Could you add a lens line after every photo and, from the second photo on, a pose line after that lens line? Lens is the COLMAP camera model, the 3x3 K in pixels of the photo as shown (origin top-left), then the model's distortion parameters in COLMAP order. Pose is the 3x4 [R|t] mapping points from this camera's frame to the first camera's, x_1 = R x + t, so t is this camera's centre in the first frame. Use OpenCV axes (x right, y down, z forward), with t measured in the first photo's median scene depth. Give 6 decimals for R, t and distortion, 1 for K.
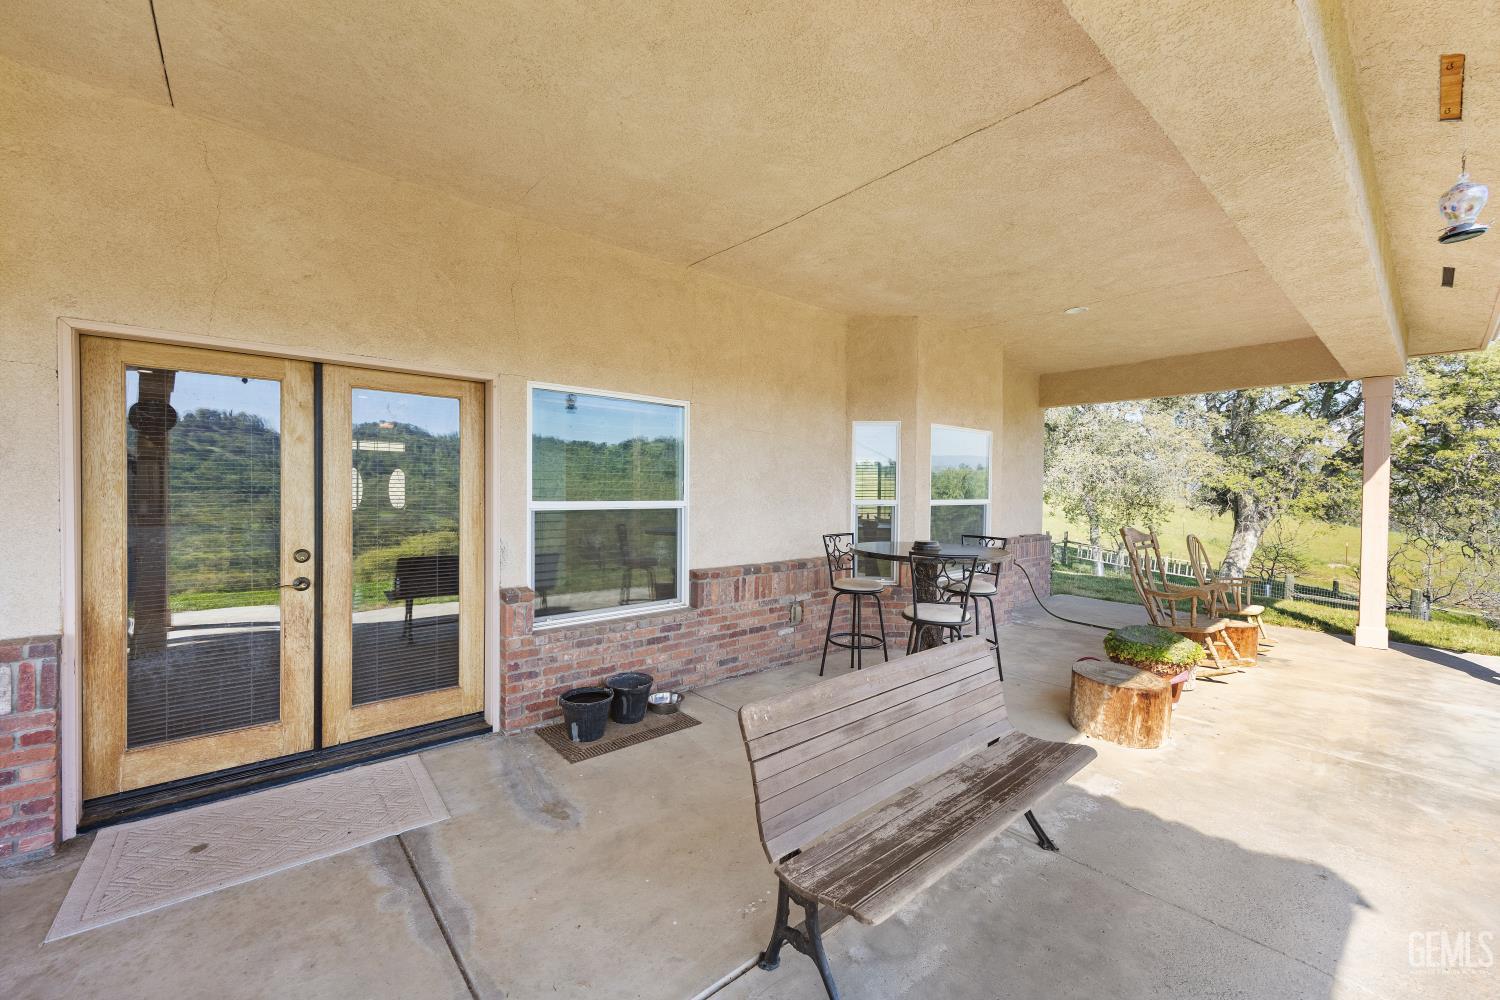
lens RADIAL K [[572.4, 0, 750.0], [0, 572.4, 500.0], [0, 0, 1]] dist [-0.002861, 0.000154]
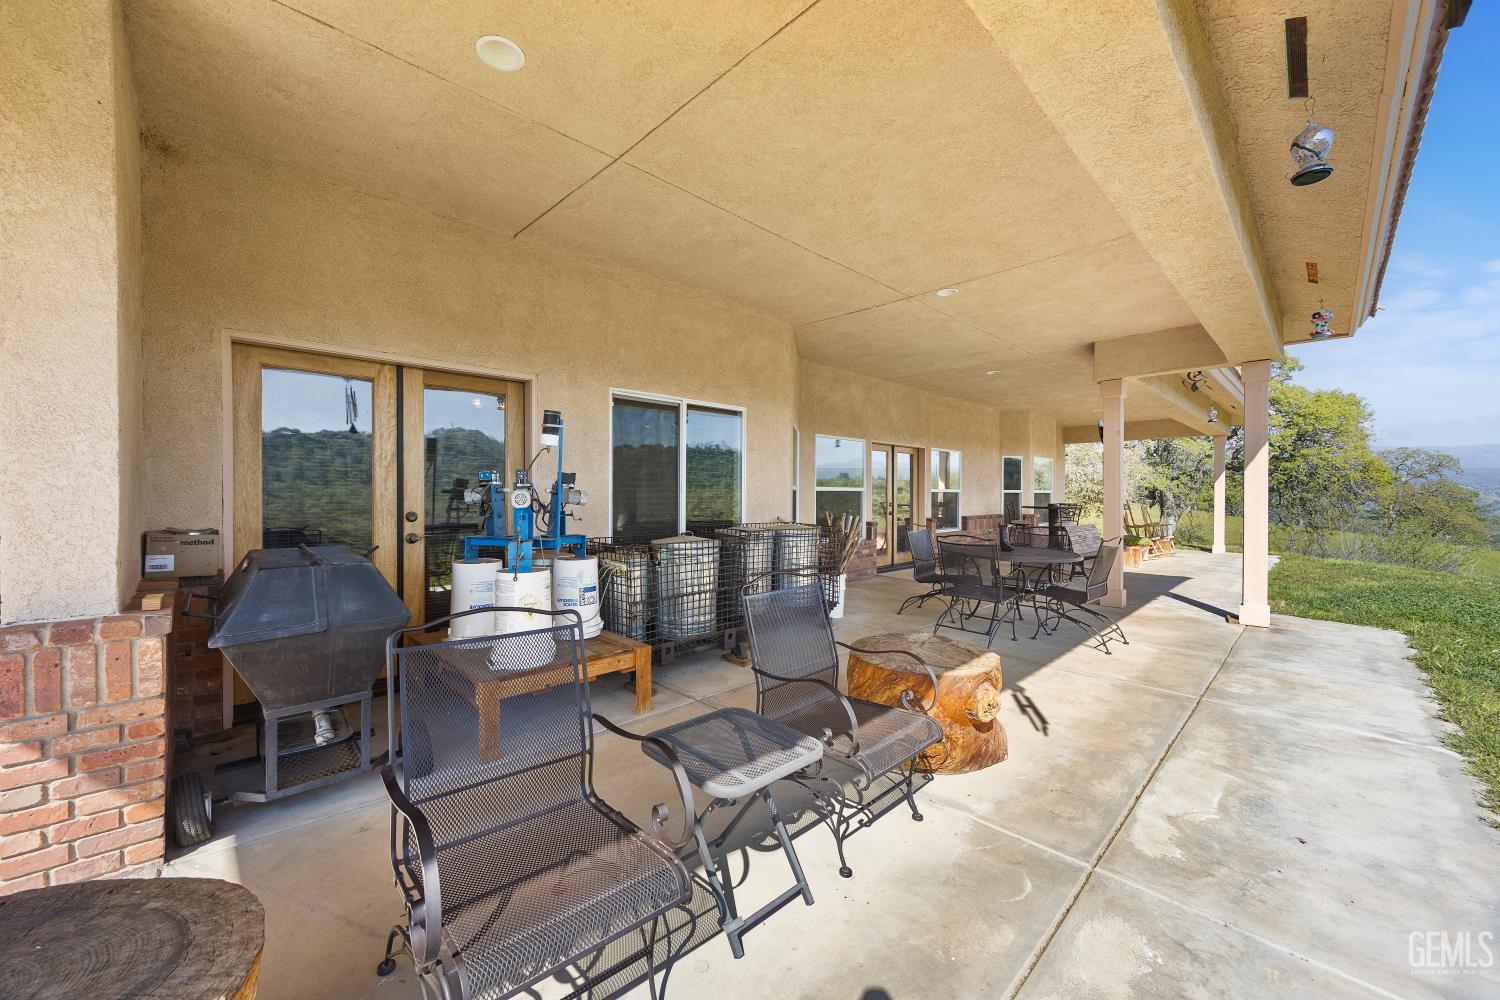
lens RADIAL K [[572.4, 0, 750.0], [0, 572.4, 500.0], [0, 0, 1]] dist [-0.002861, 0.000154]
pose [[0.996878, 0.010921, 0.078200, -0.376264], [-0.011984, 0.999842, 0.013133, 0.007377], [-0.078044, -0.014029, 0.996851, -0.450692]]
